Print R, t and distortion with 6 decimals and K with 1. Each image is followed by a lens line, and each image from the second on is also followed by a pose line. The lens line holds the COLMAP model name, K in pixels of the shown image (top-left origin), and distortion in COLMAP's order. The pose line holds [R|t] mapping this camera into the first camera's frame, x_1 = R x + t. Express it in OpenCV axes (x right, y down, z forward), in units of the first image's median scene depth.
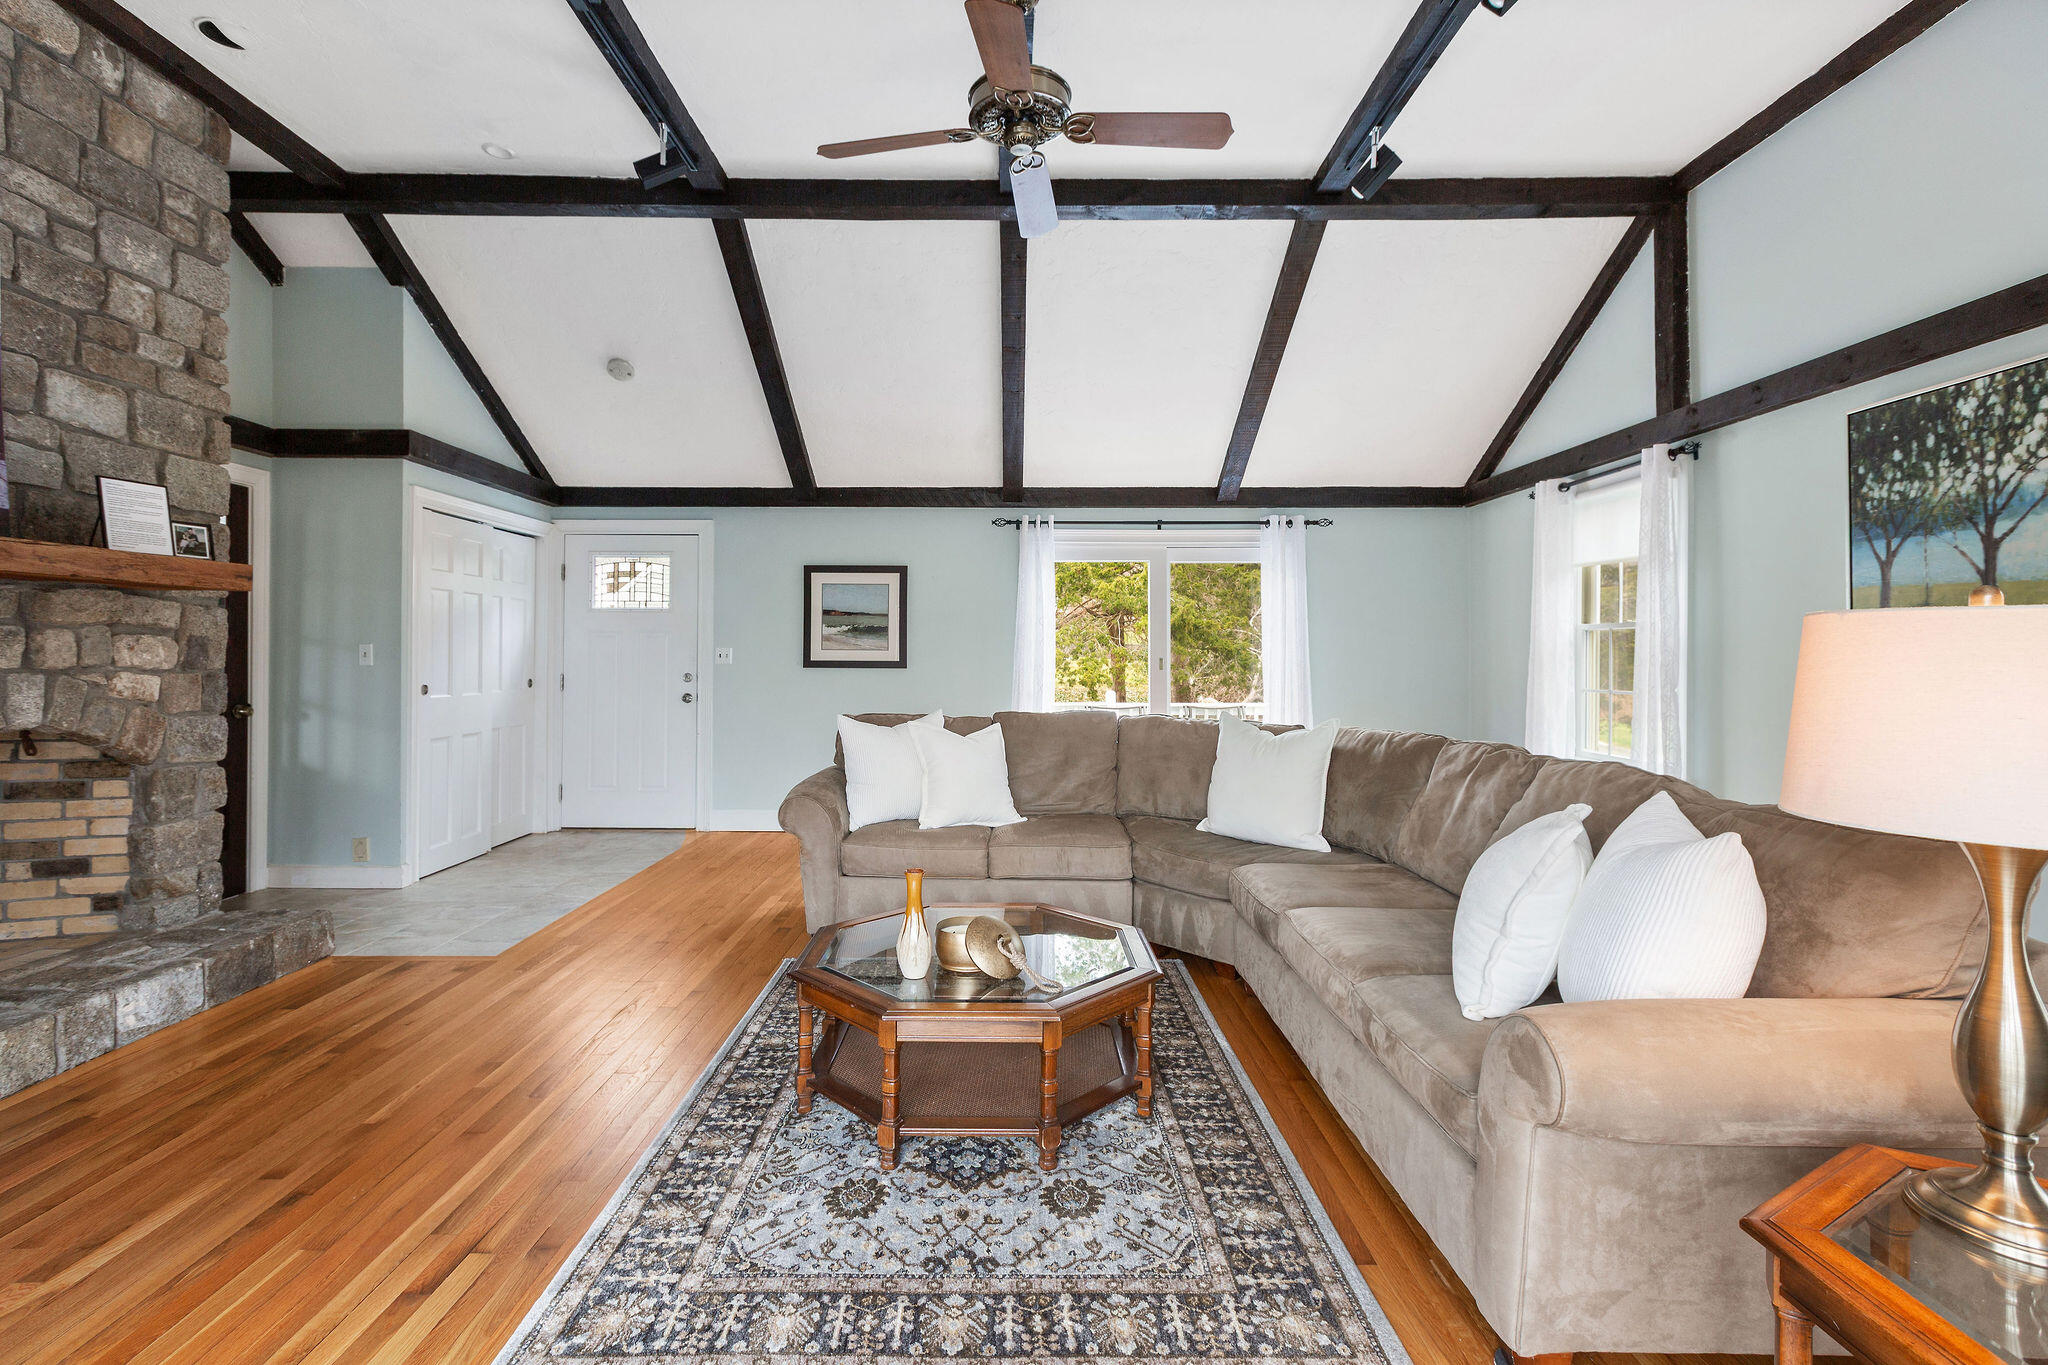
lens RADIAL K [[933.9, 0, 997.6], [0, 933.9, 650.2], [0, 0, 1]] dist [-0.001248, 0.000137]
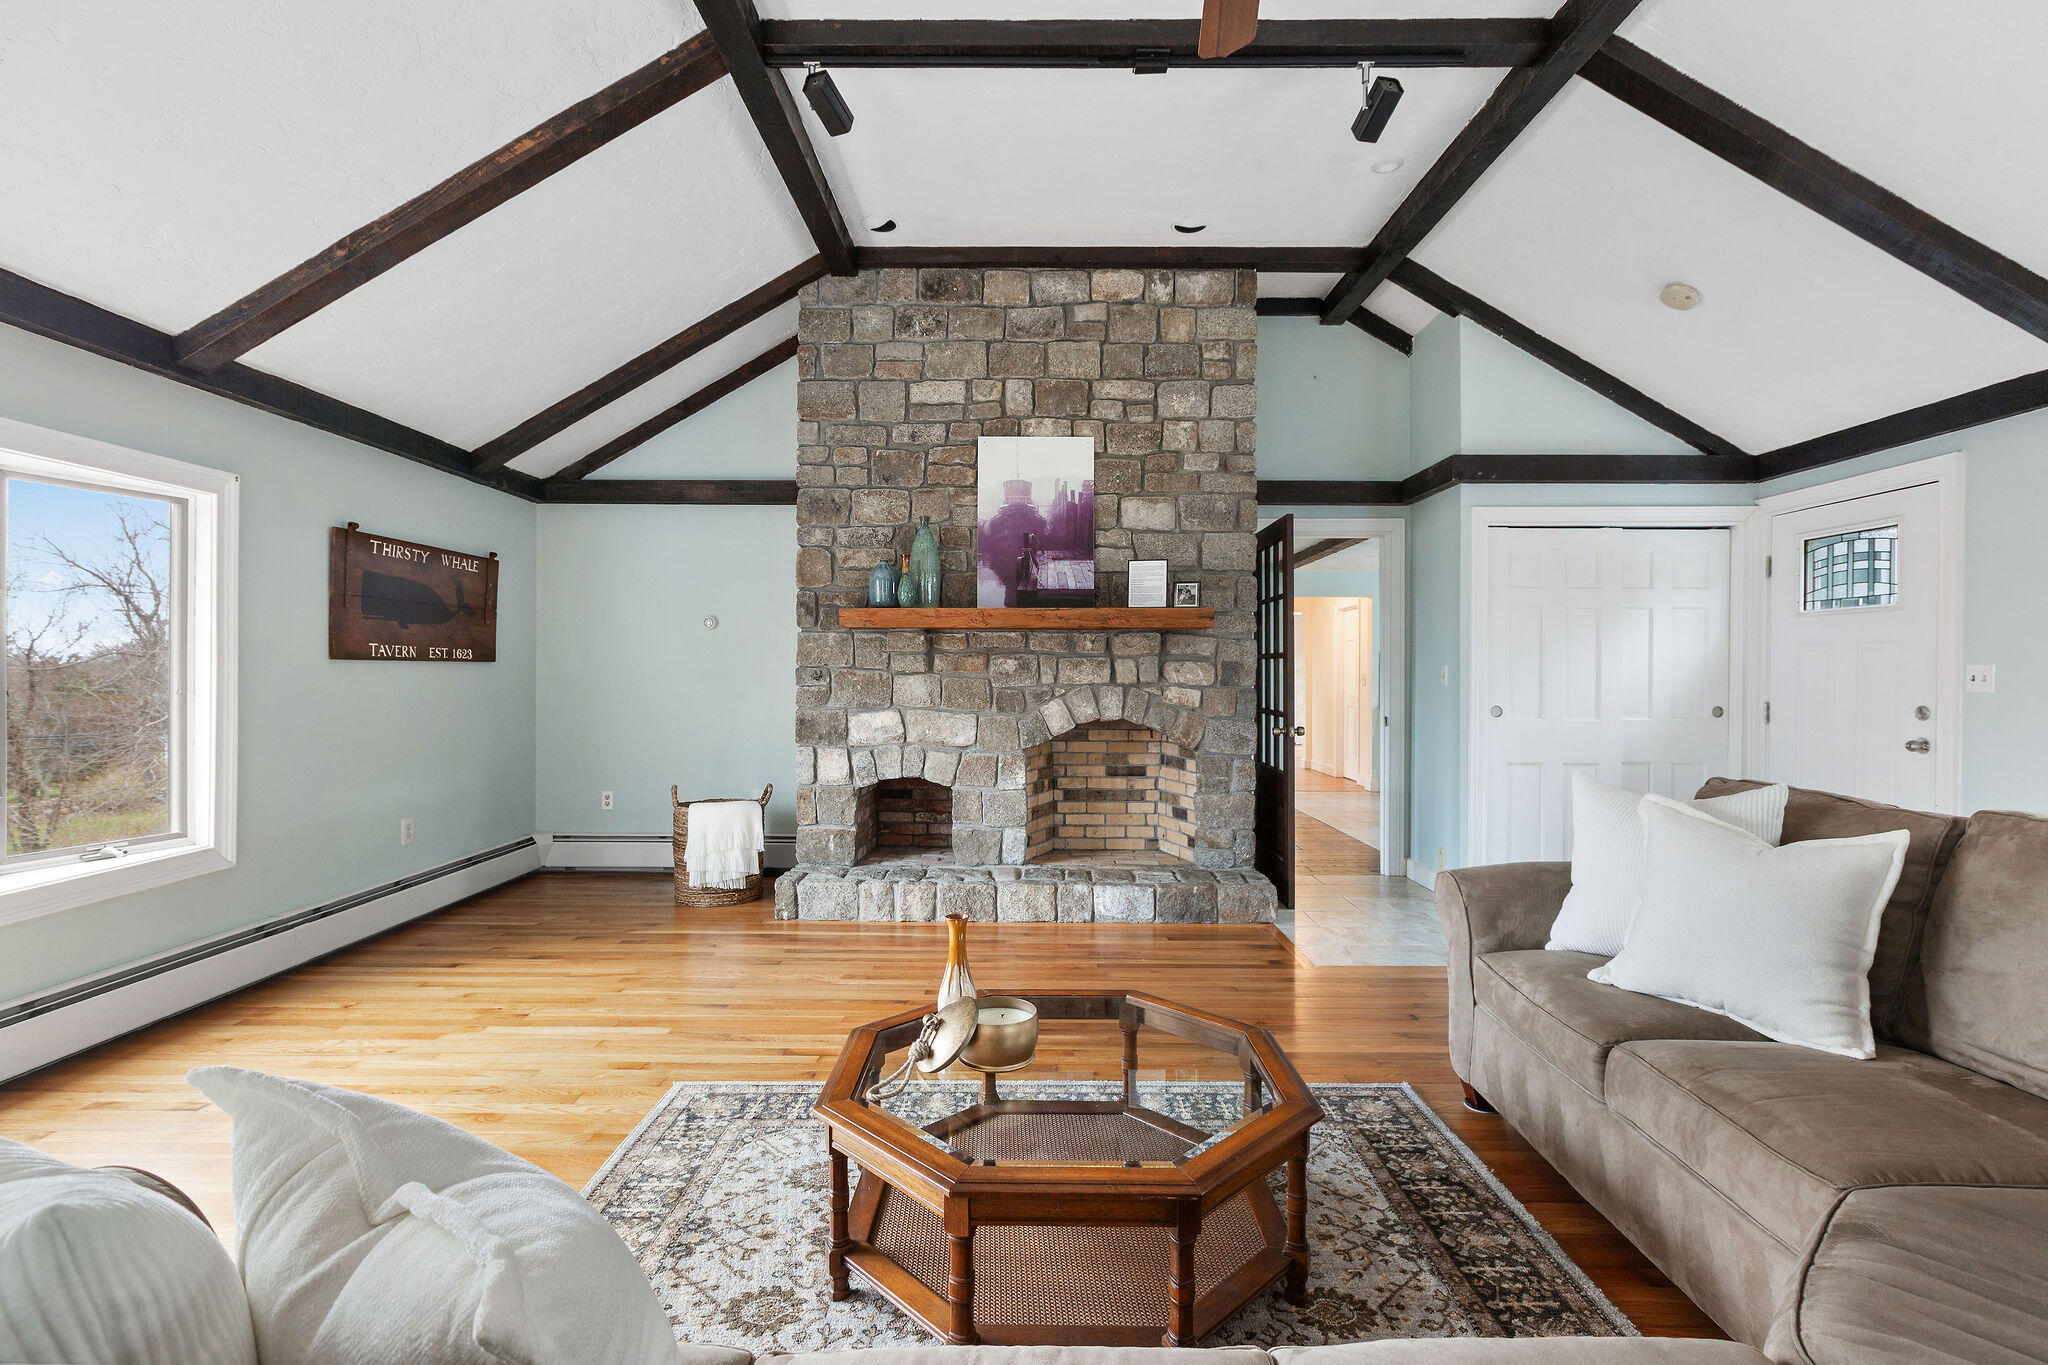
lens RADIAL K [[933.9, 0, 1013.8], [0, 933.9, 673.0], [0, 0, 1]] dist [-0.001248, 0.000137]
pose [[0.000381, -0.003426, -0.999994, 0.577512], [0.001417, 0.999993, -0.003425, 0.006691], [0.999999, -0.001416, 0.000386, 0.773266]]
